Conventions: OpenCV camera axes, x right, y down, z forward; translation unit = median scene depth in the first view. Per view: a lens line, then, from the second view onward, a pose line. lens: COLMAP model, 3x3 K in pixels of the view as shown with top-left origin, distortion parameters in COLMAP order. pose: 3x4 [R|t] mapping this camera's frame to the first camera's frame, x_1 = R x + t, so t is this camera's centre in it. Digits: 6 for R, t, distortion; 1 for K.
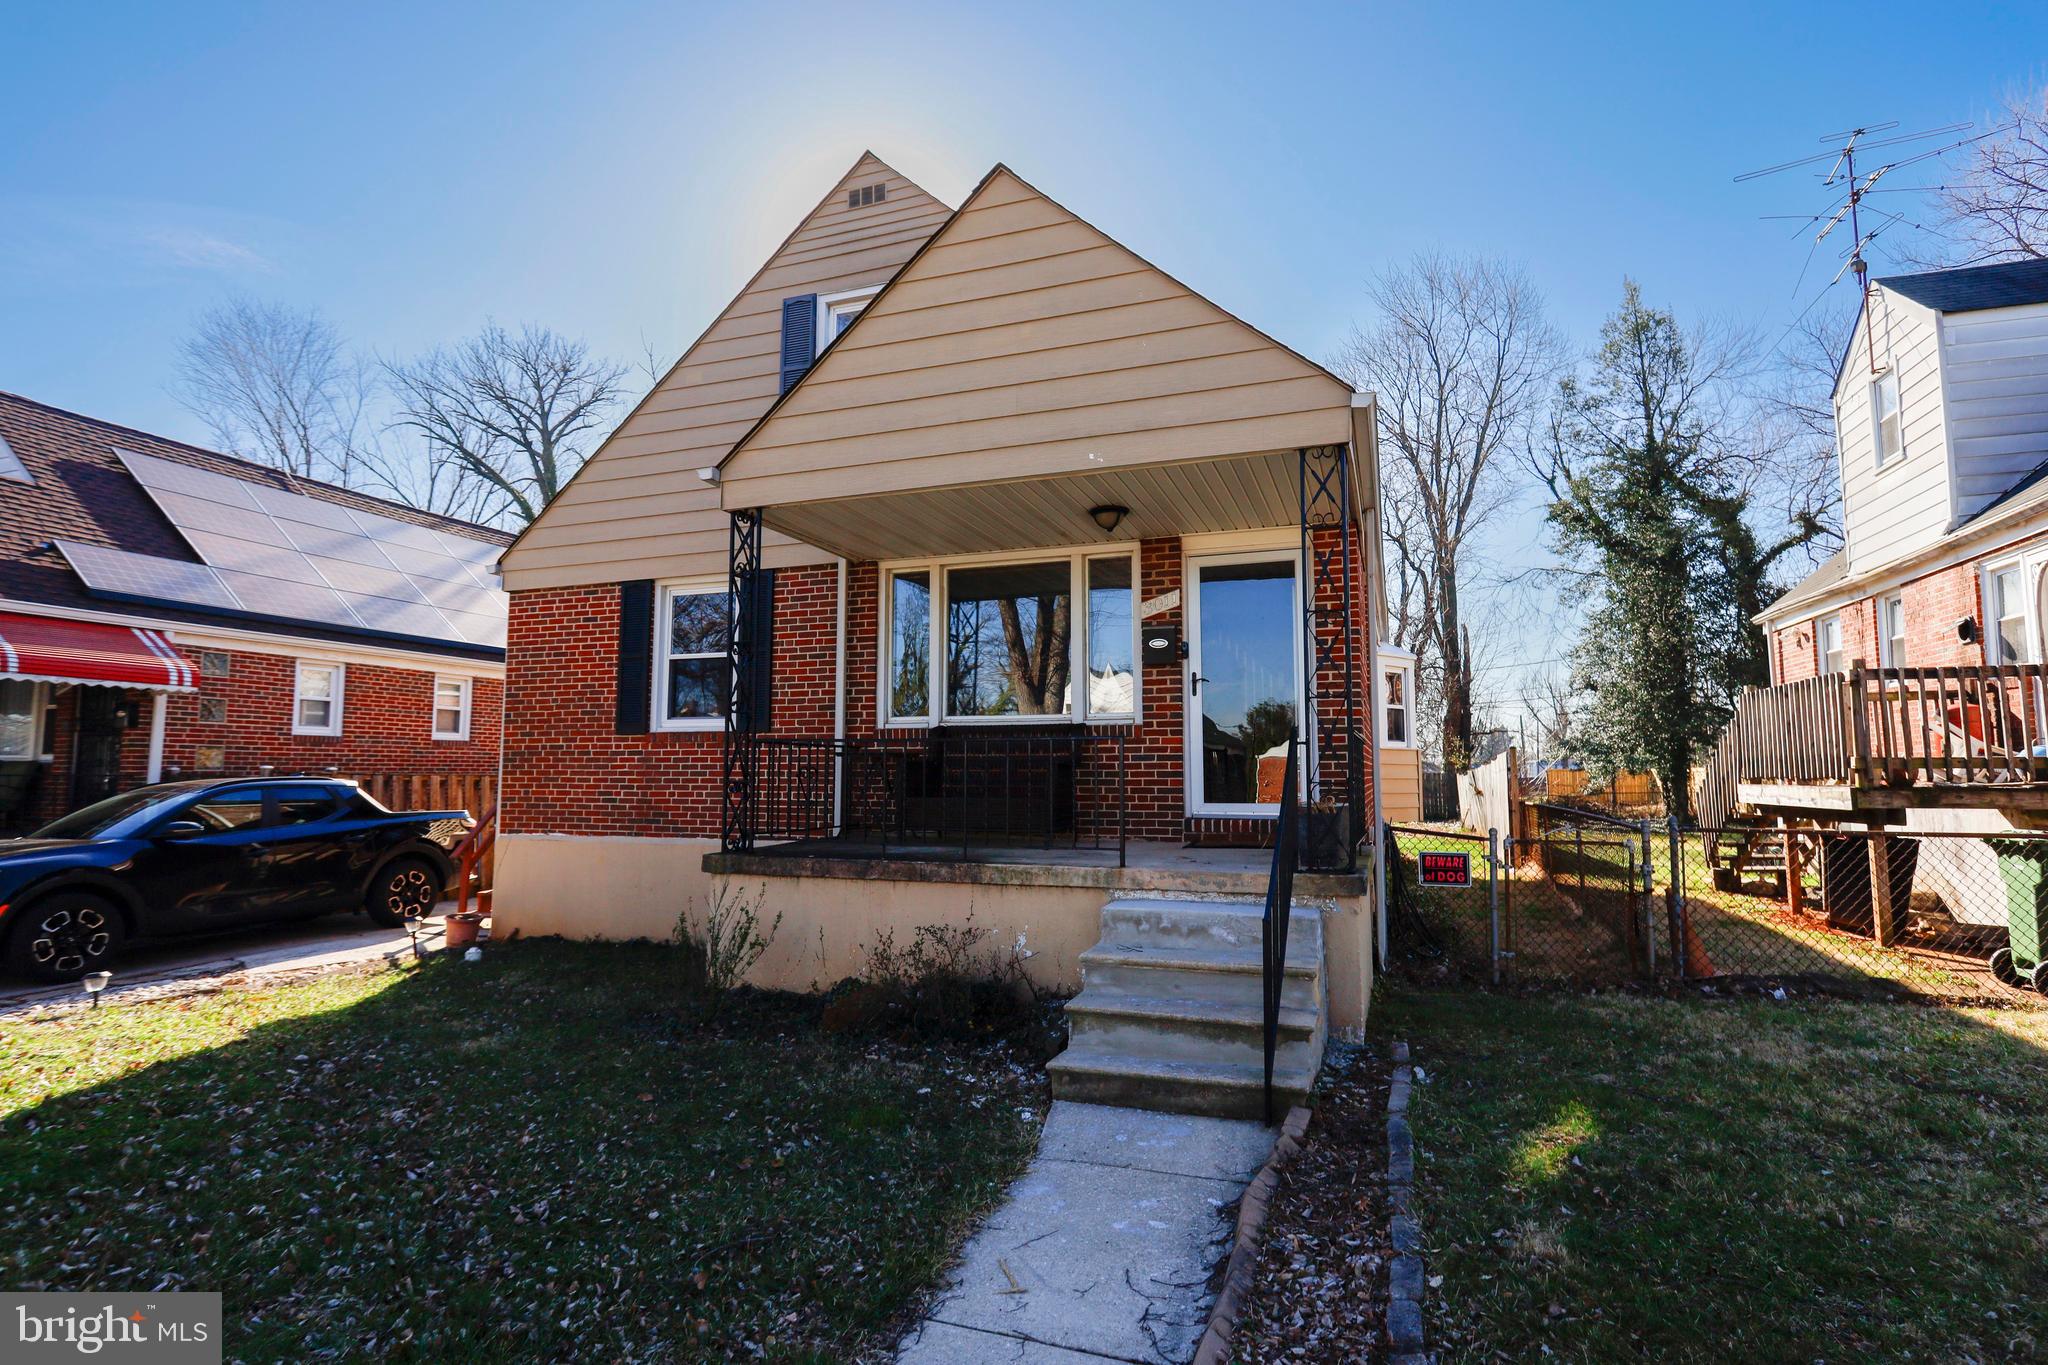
lens RADIAL K [[990.1, 0, 1026.5], [0, 990.1, 686.6], [0, 0, 1]] dist [-0.003072, 0.001777]
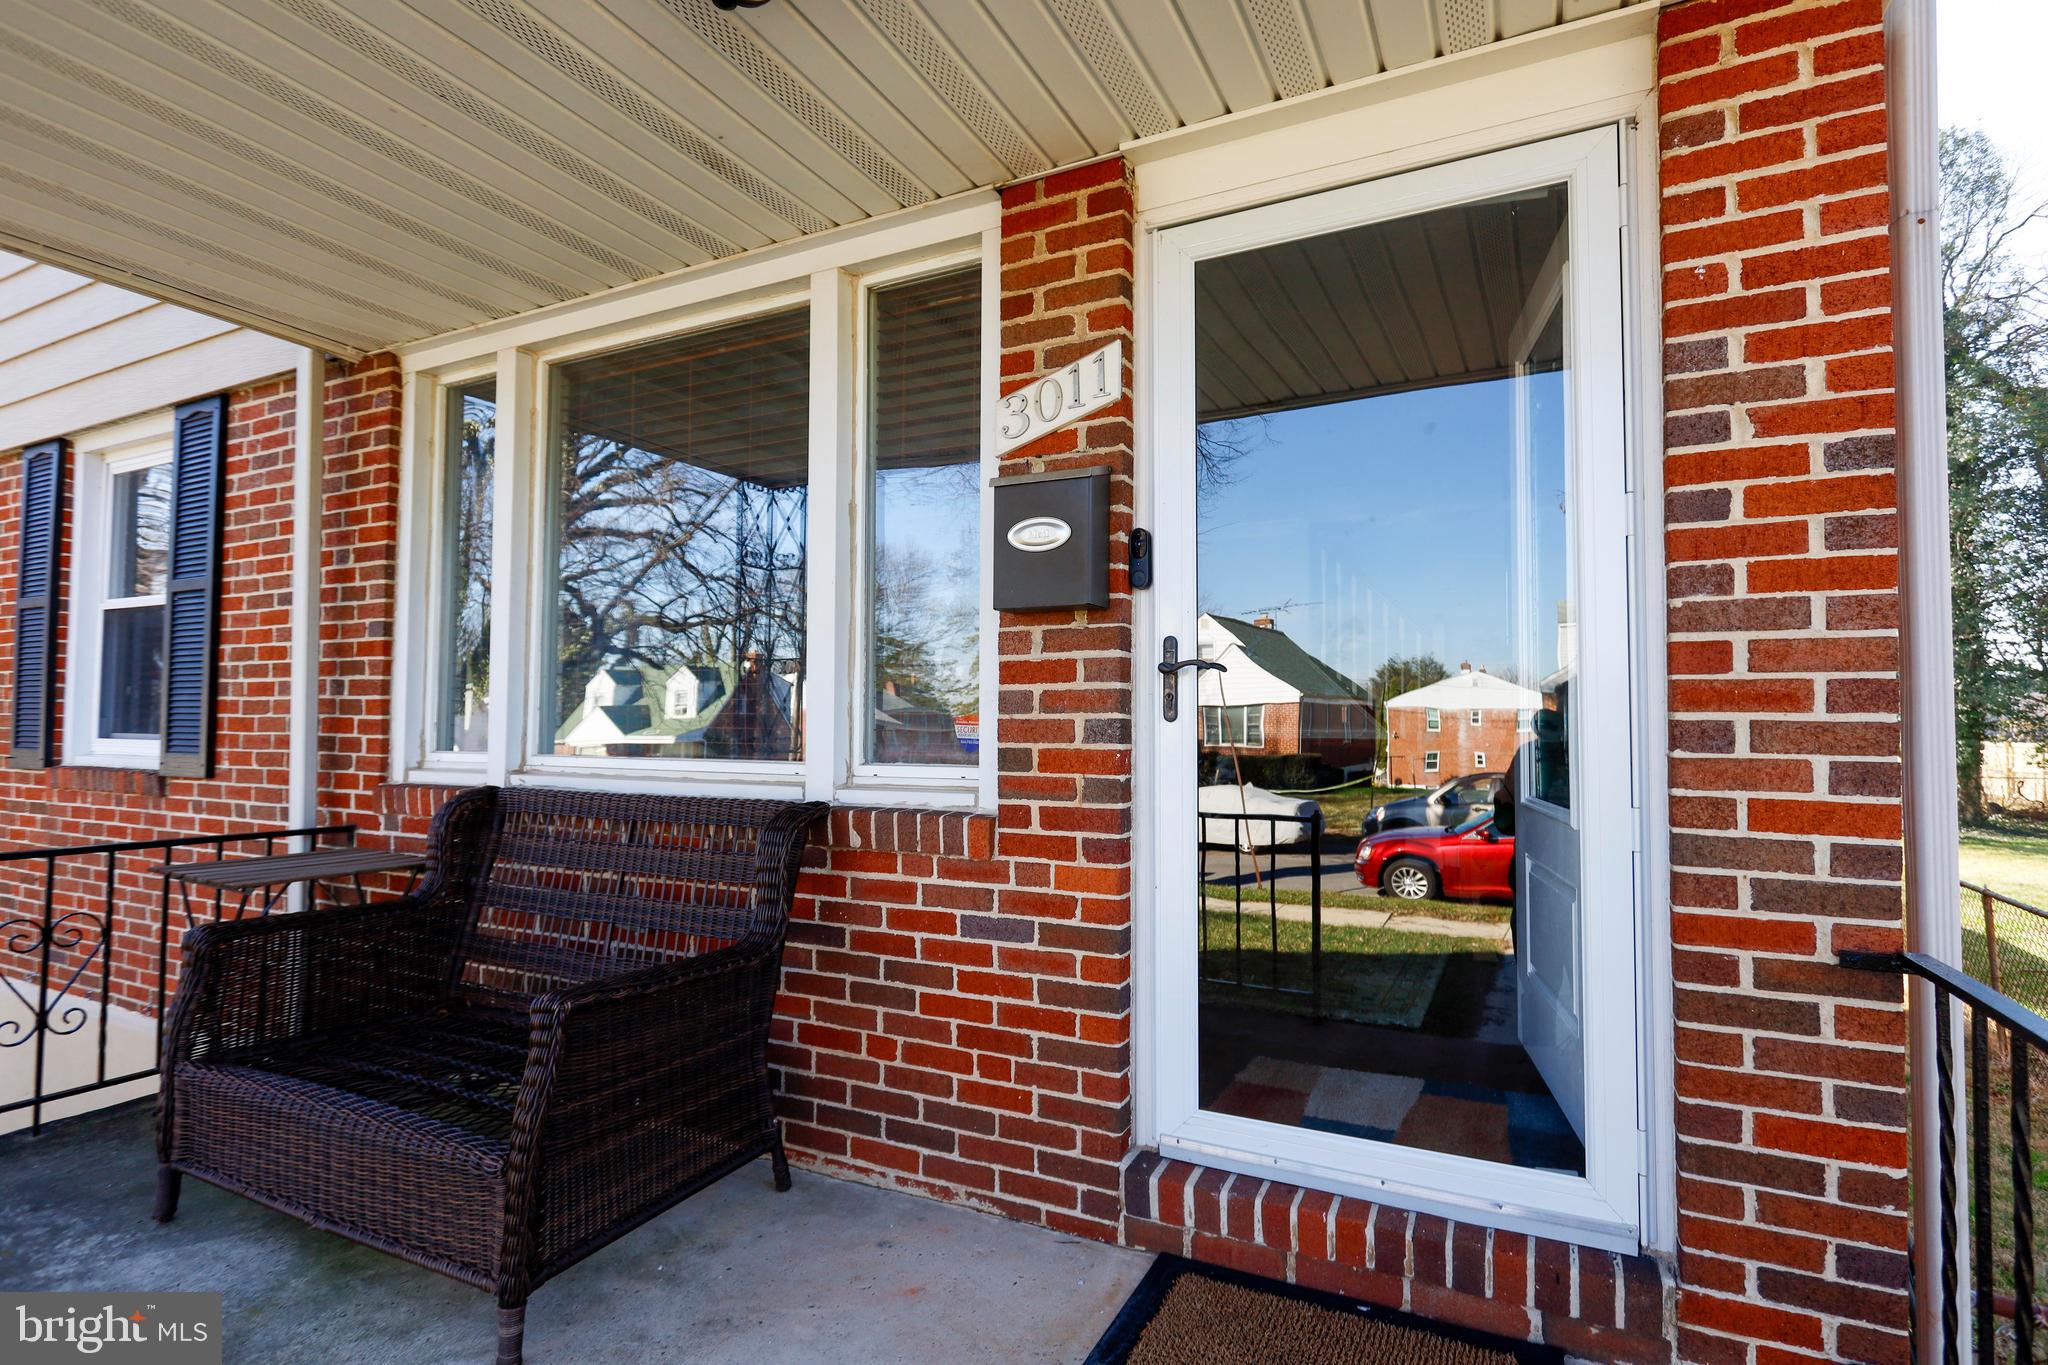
lens RADIAL K [[990.1, 0, 1029.0], [0, 990.1, 685.3], [0, 0, 1]] dist [-0.003072, 0.001777]
pose [[0.992953, 0.000873, -0.118505, 0.161064], [0.004703, 0.998895, 0.046766, -0.013968], [0.118415, -0.046994, 0.991852, 0.710171]]
